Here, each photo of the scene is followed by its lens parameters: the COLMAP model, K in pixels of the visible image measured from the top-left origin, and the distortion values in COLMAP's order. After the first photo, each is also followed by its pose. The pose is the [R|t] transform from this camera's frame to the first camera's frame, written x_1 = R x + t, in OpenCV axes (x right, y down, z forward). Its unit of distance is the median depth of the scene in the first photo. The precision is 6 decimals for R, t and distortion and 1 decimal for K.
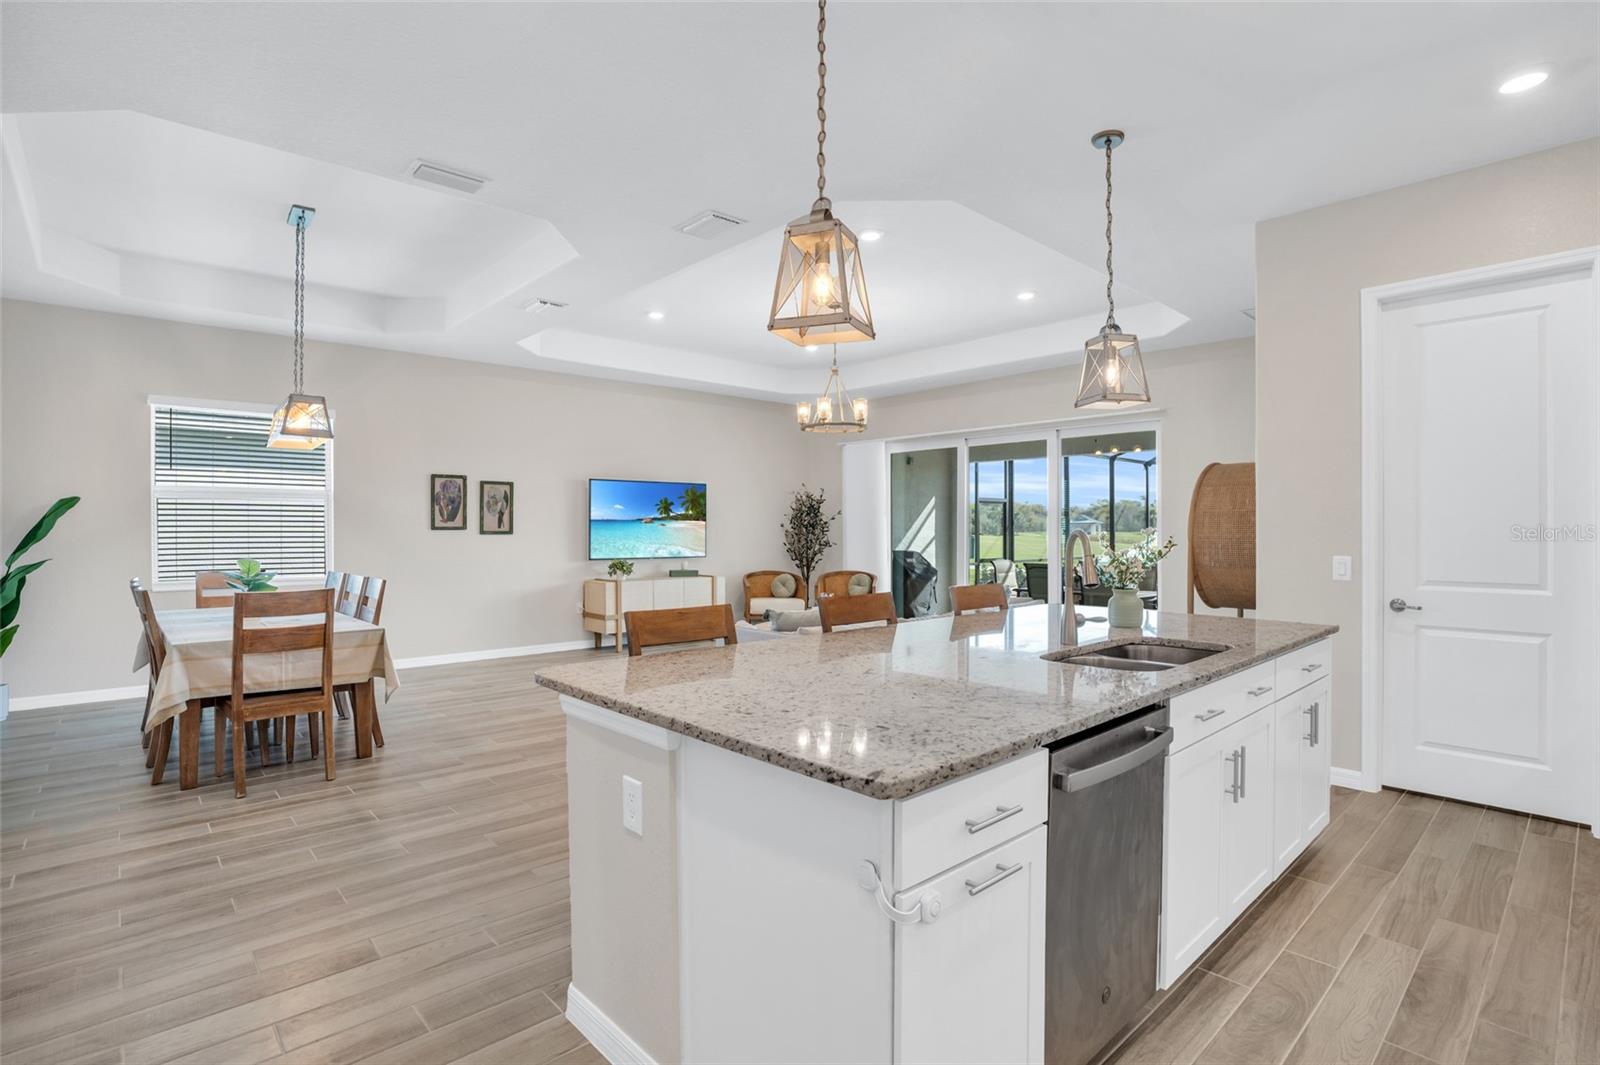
lens RADIAL K [[790.6, 0, 800.4], [0, 790.6, 529.9], [0, 0, 1]] dist [-0.036367, 0.005170]
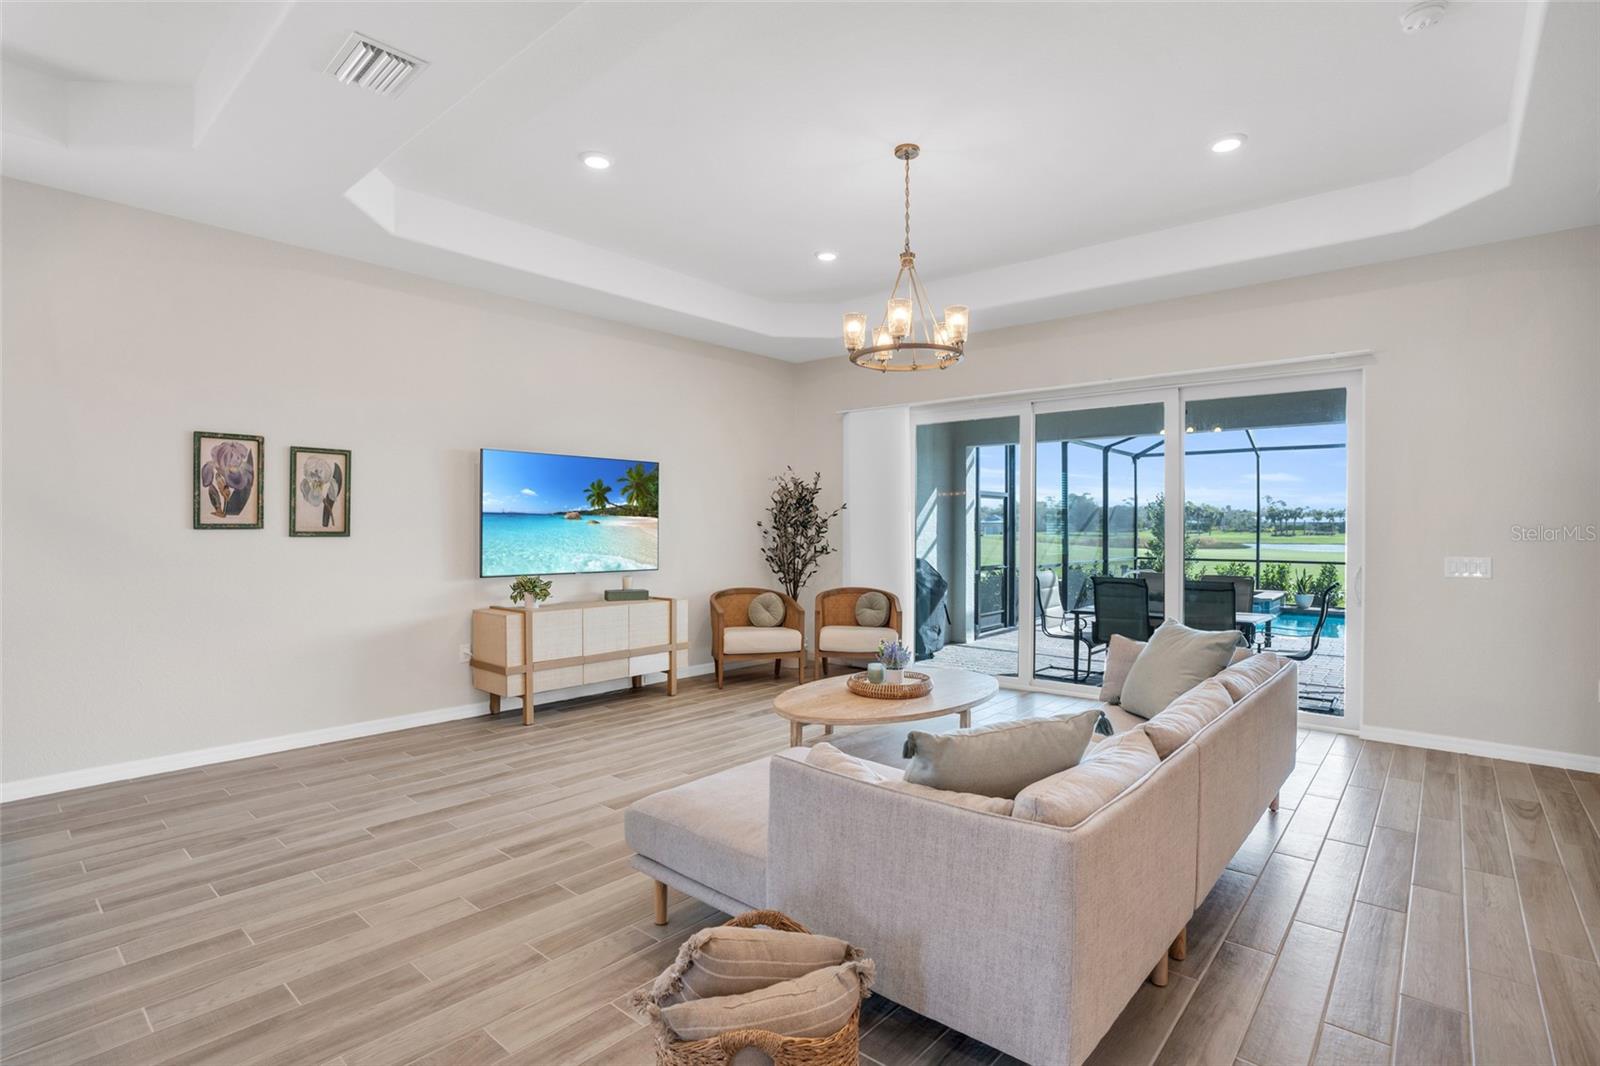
lens RADIAL K [[790.6, 0, 782.3], [0, 790.6, 540.3], [0, 0, 1]] dist [-0.036367, 0.005170]
pose [[0.995477, 0.003239, 0.094947, -0.080882], [-0.004696, 0.999874, 0.015131, -0.001928], [-0.094886, -0.015508, 0.995367, 0.327179]]
